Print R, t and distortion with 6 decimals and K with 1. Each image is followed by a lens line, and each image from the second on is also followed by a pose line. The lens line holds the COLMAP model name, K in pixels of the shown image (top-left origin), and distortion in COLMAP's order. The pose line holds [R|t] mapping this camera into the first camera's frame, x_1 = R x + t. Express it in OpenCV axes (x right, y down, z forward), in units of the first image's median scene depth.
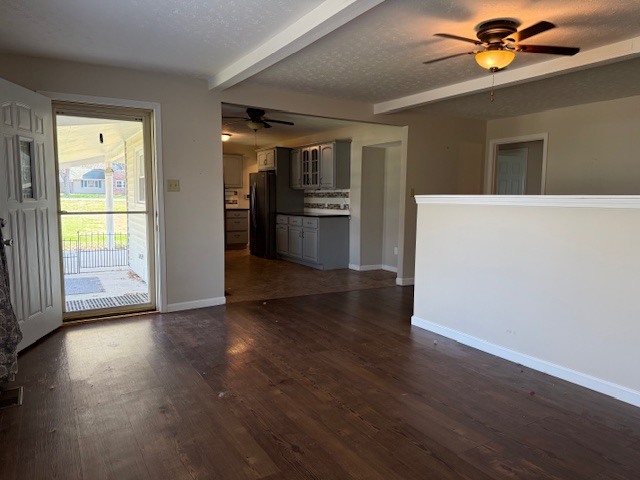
lens RADIAL K [[449.9, 0, 320.0], [0, 449.9, 240.0], [0, 0, 1]] dist [0.062299, -0.089961]
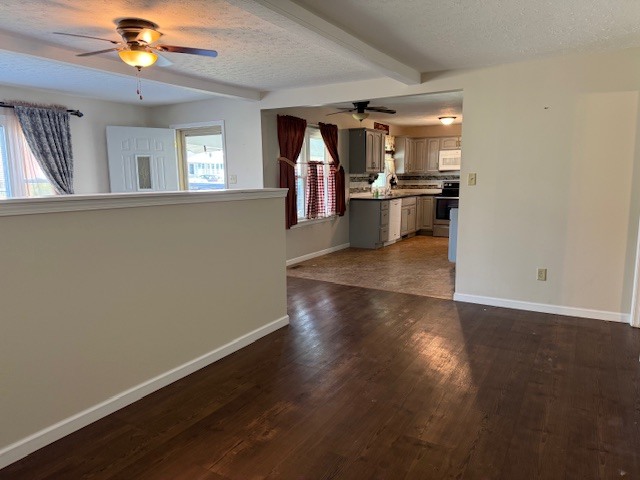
lens RADIAL K [[449.9, 0, 320.0], [0, 449.9, 240.0], [0, 0, 1]] dist [0.062299, -0.089961]
pose [[0.480229, 0.106279, -0.870681, 0.589018], [-0.068171, 0.994152, 0.083751, -0.040219], [0.874490, 0.019135, 0.484665, 0.335759]]
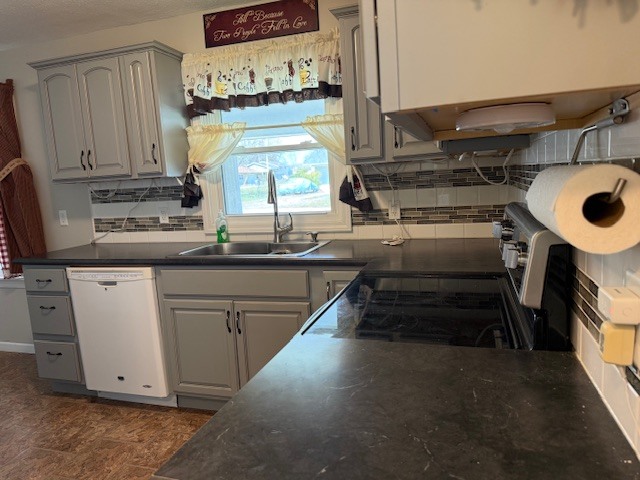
lens RADIAL K [[451.7, 0, 320.0], [0, 451.7, 240.0], [0, 0, 1]] dist [0.056806, -0.062573]
pose [[-0.747082, 0.115511, -0.654618, -0.175122], [-0.017069, 0.981128, 0.192605, -0.143427], [0.664512, 0.155066, -0.731012, 1.354955]]
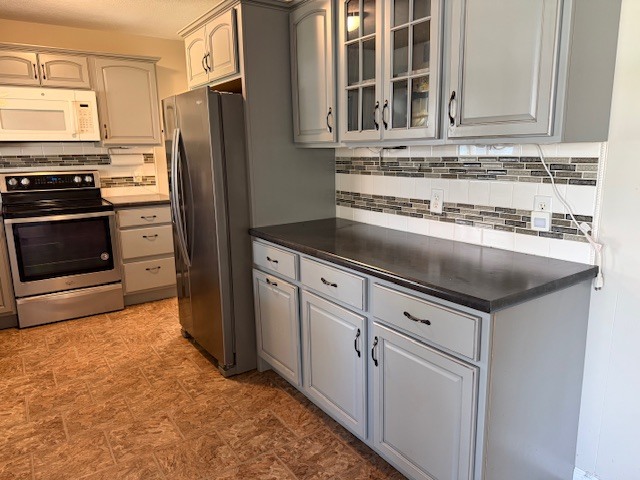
lens RADIAL K [[449.9, 0, 320.0], [0, 449.9, 240.0], [0, 0, 1]] dist [0.062299, -0.089961]
pose [[0.997675, -0.038206, 0.056439, -0.074927], [0.032083, 0.993882, 0.105684, -0.091435], [-0.060131, -0.103627, 0.992797, 0.762843]]
